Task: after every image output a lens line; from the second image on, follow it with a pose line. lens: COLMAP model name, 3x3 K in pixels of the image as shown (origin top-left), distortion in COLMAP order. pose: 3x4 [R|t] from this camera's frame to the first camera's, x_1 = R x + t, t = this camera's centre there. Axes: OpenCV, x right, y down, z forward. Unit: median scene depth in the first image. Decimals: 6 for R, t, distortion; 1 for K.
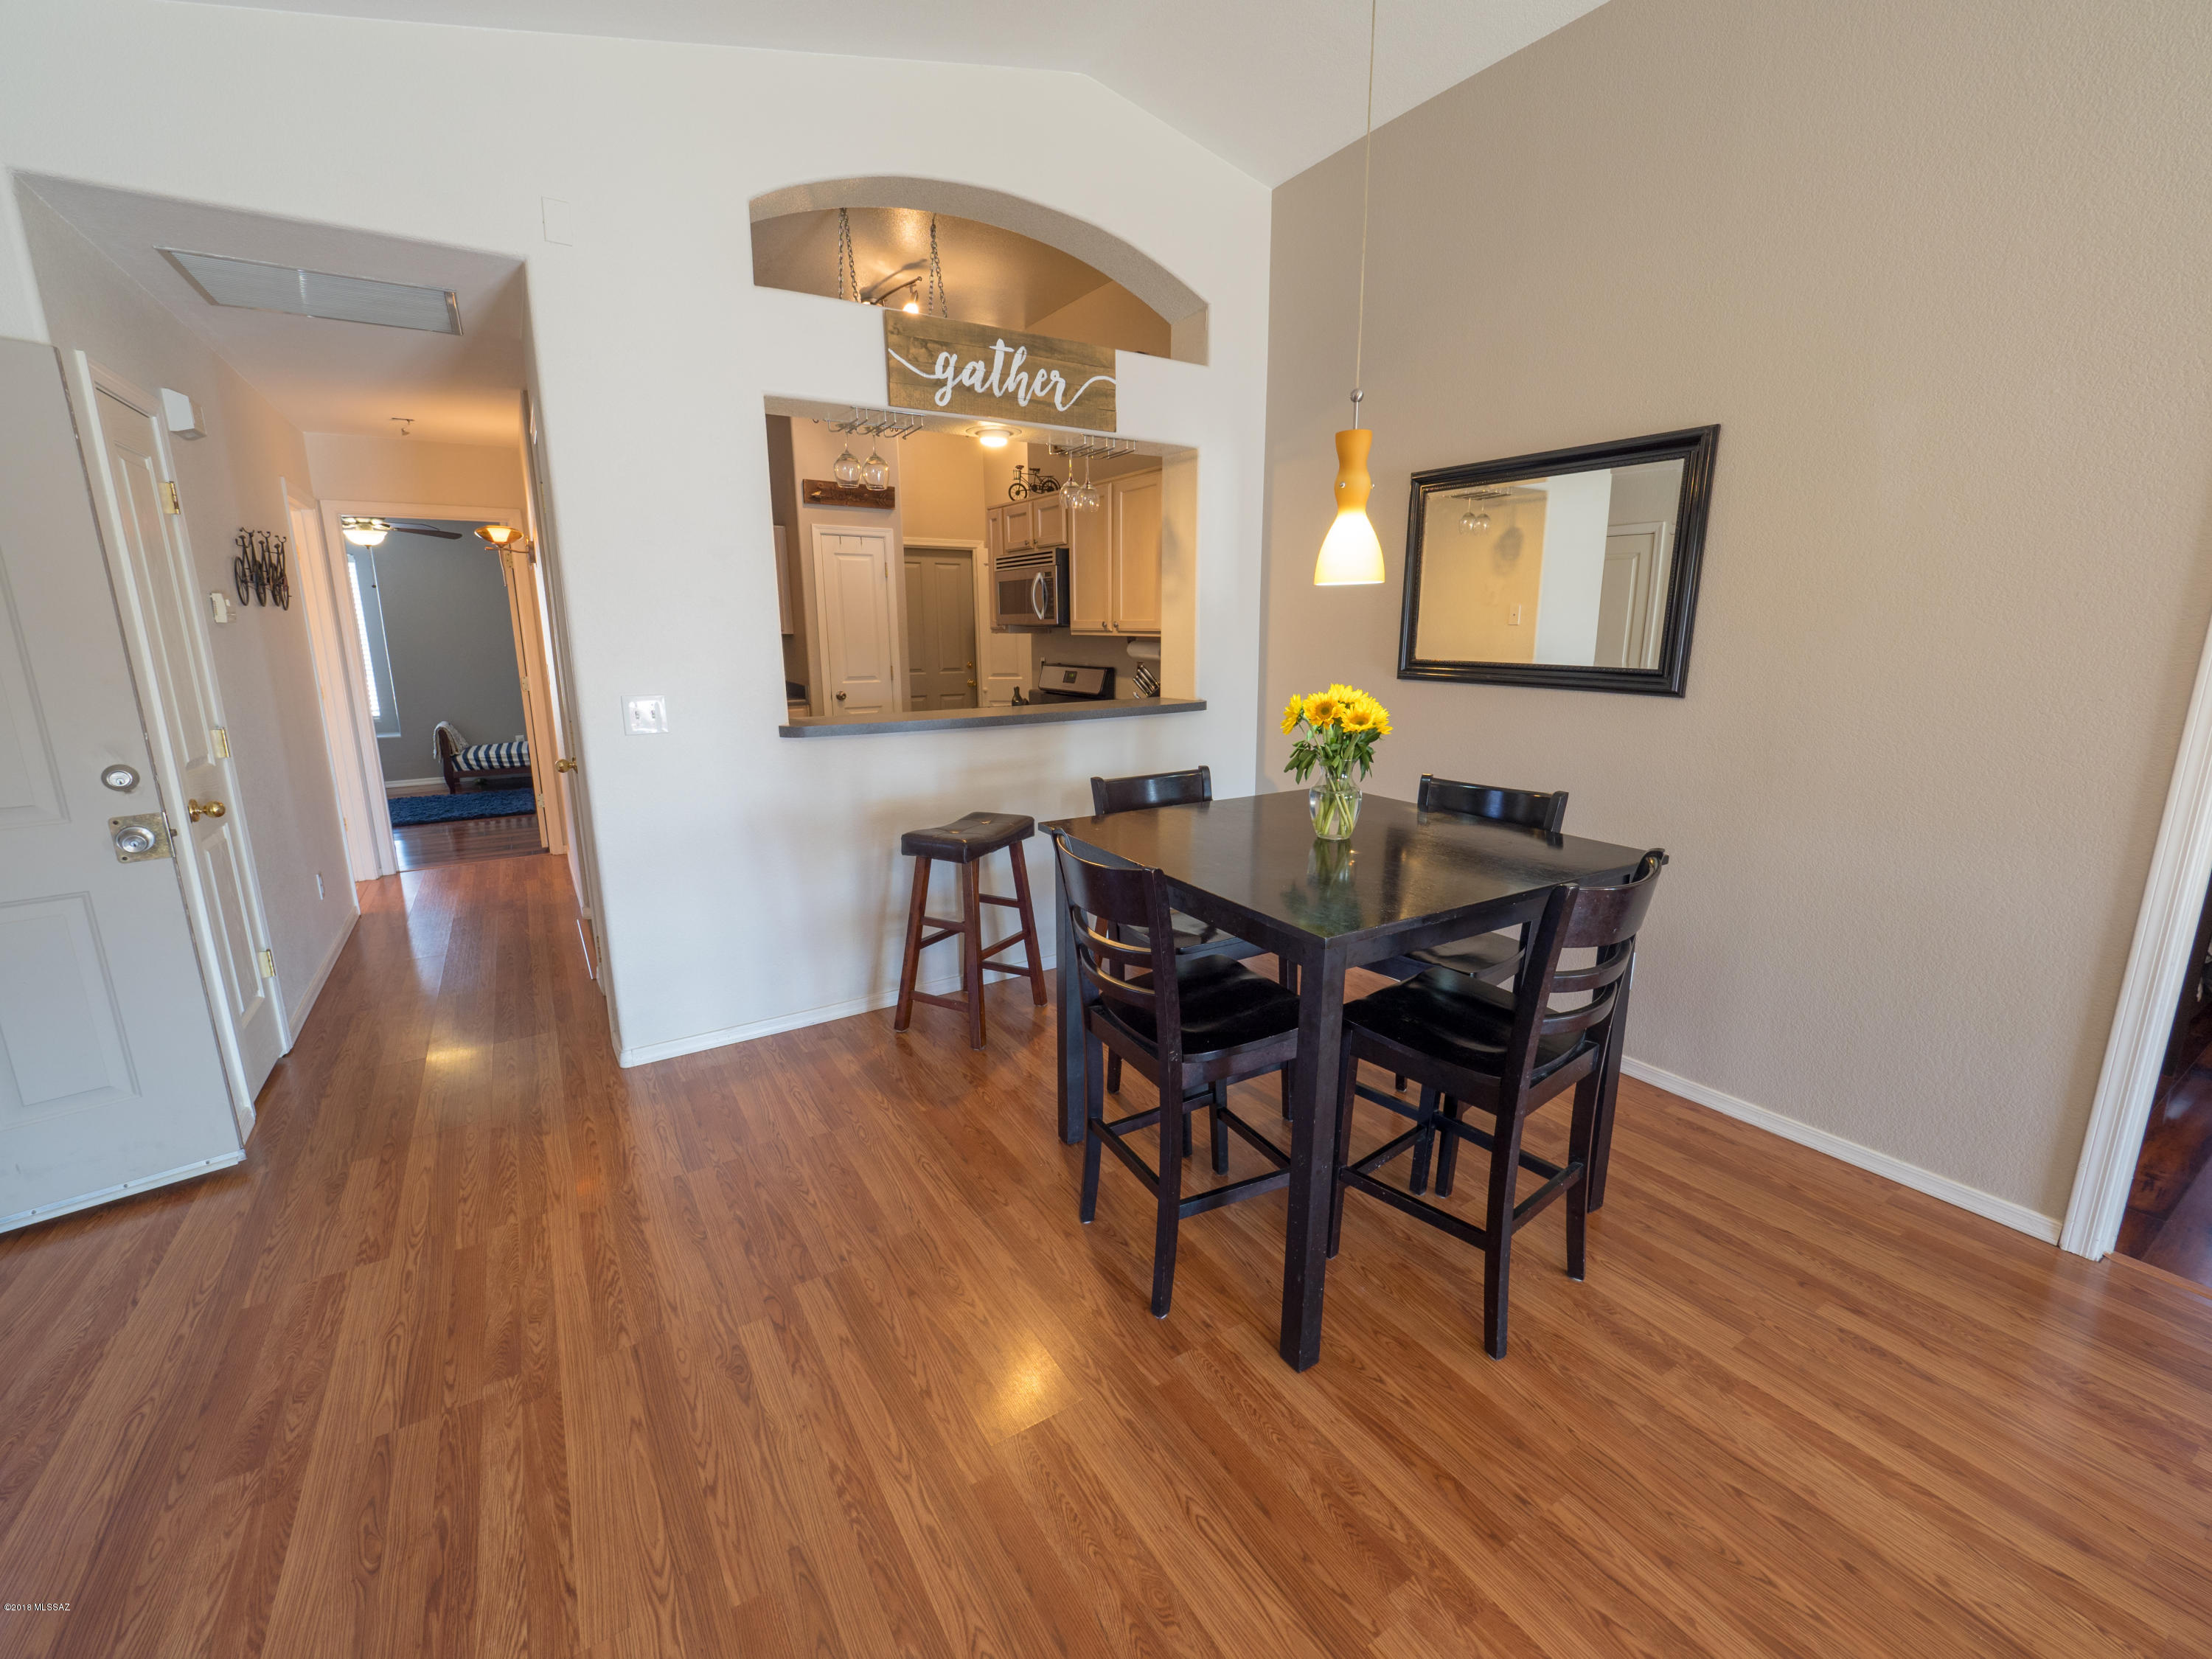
lens RADIAL K [[926.8, 0, 1109.3], [0, 926.8, 824.6], [0, 0, 1]] dist [-0.004334, -0.000940]
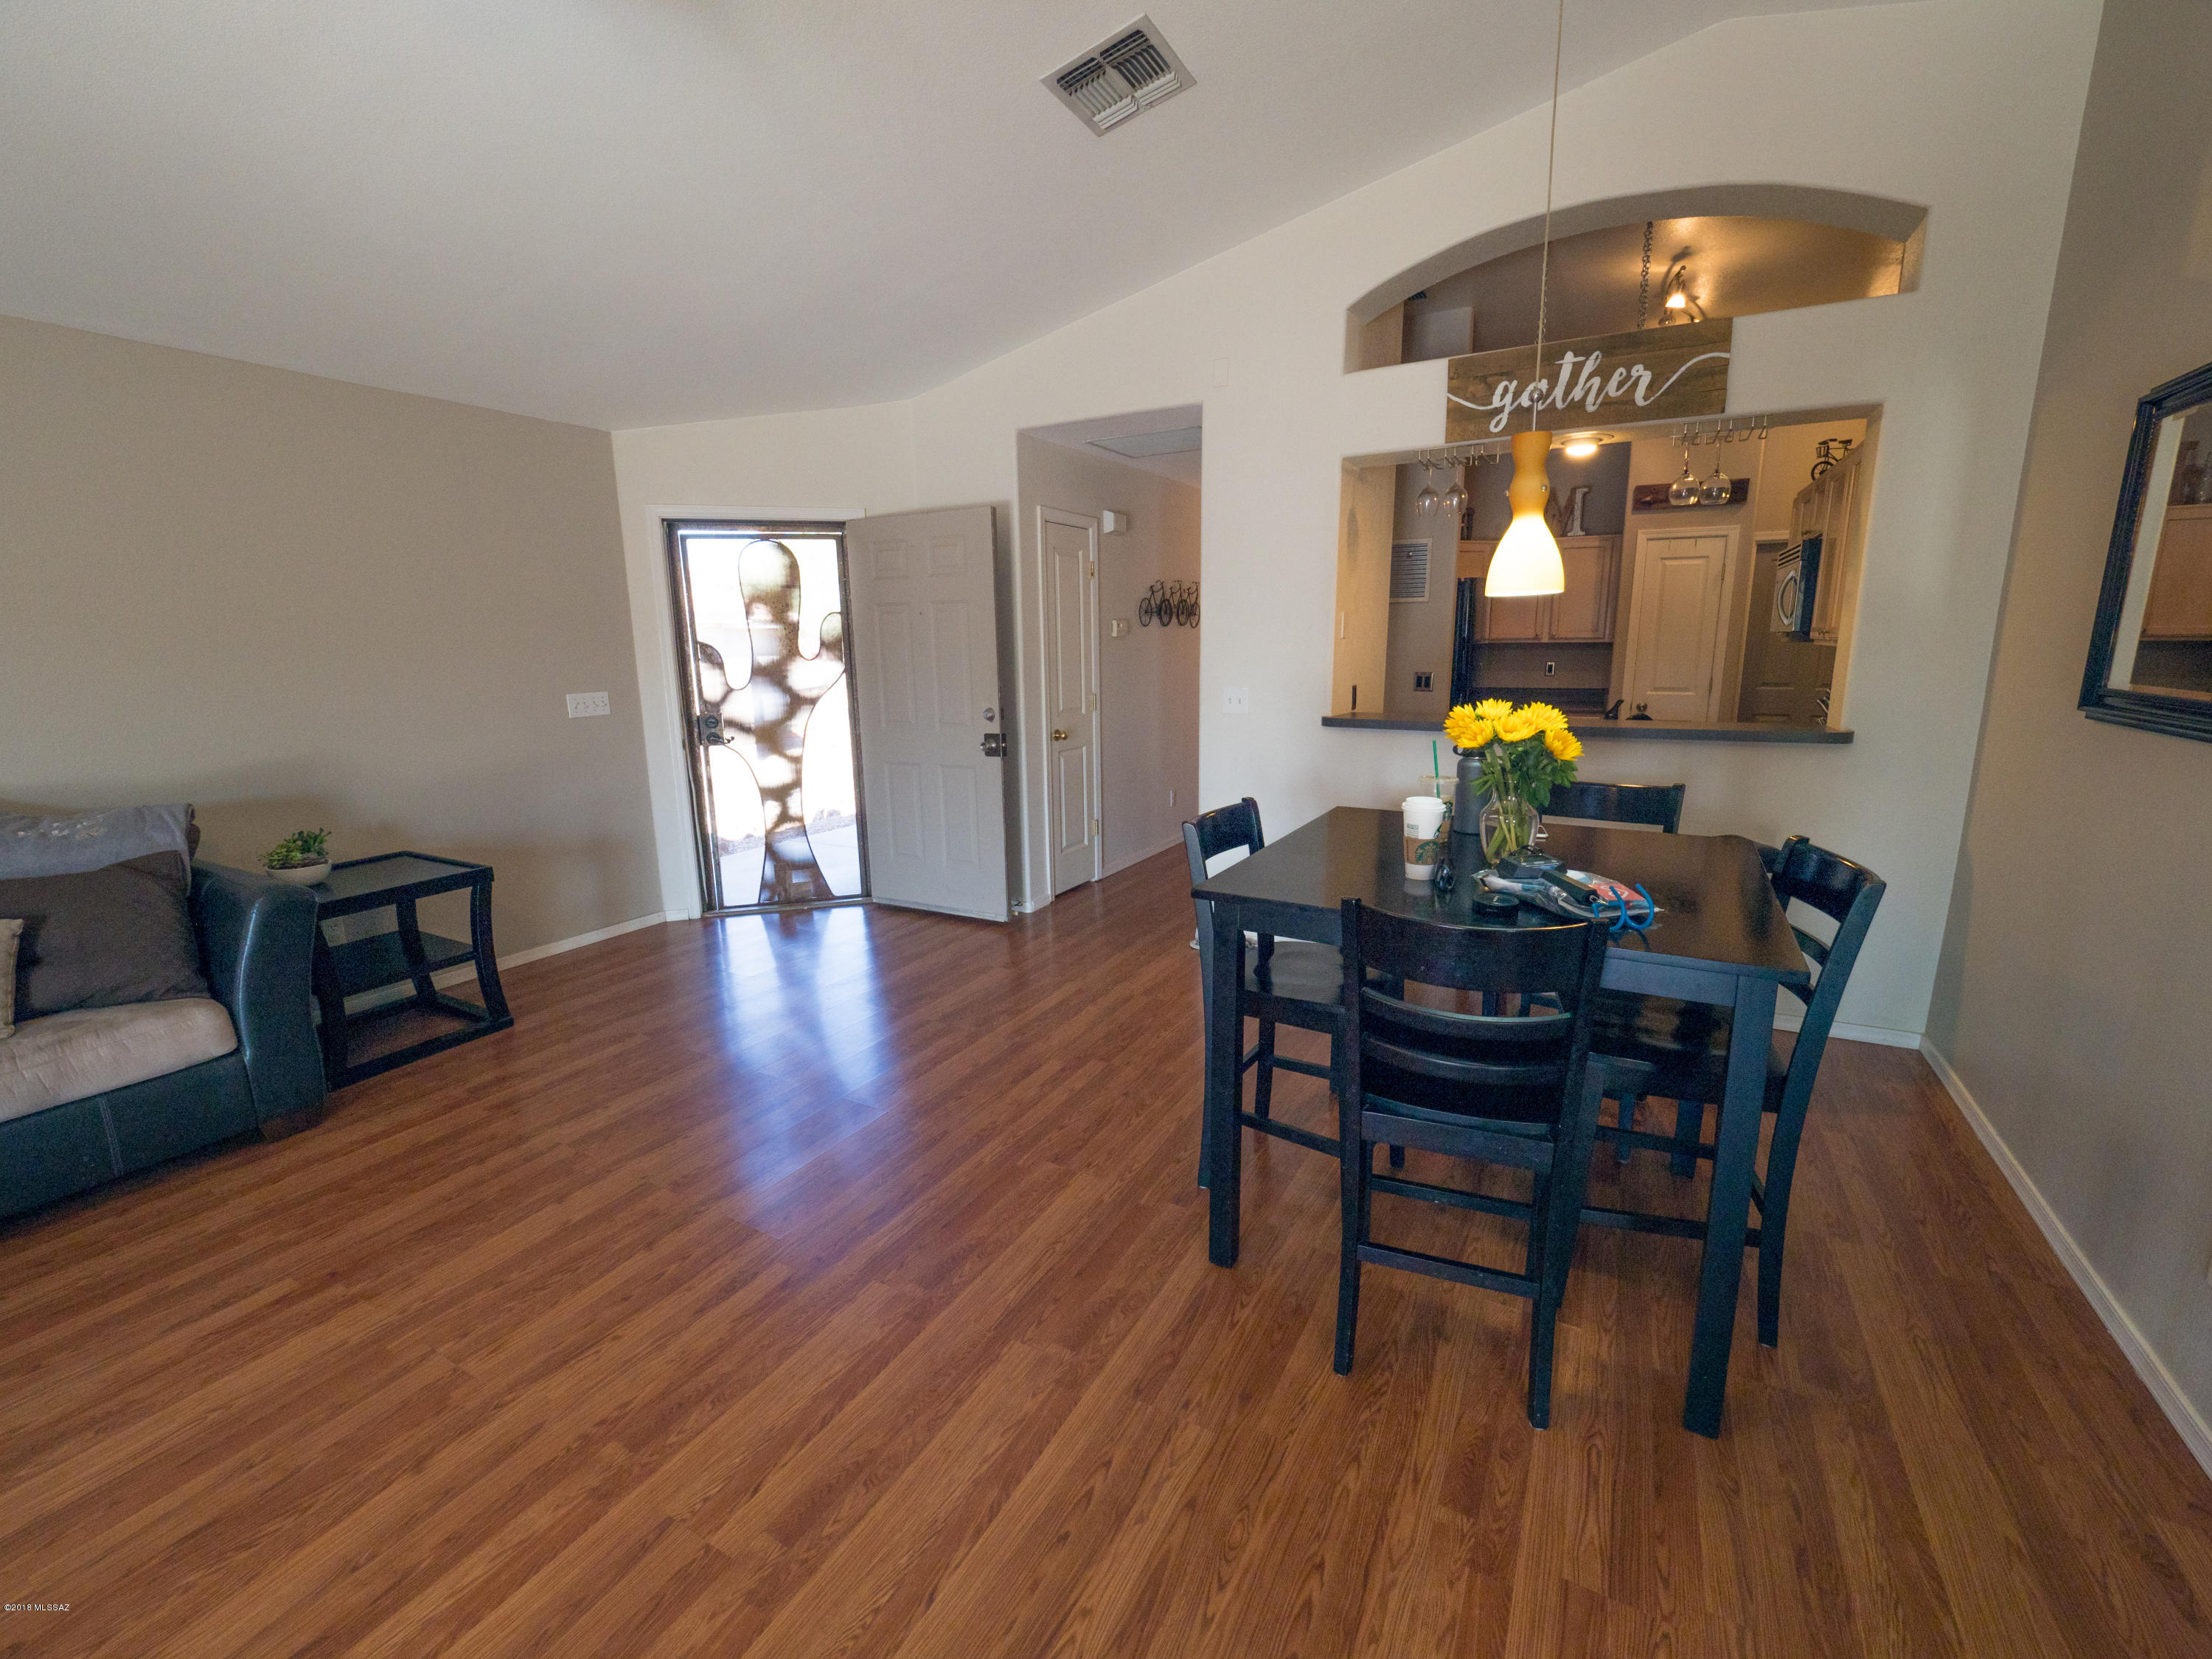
lens RADIAL K [[926.8, 0, 1109.3], [0, 926.8, 824.6], [0, 0, 1]] dist [-0.004334, -0.000940]
pose [[0.474830, 0.173147, -0.862877, 0.593097], [-0.178070, 0.979078, 0.098475, -0.031959], [0.861875, 0.106894, 0.495728, 0.127228]]
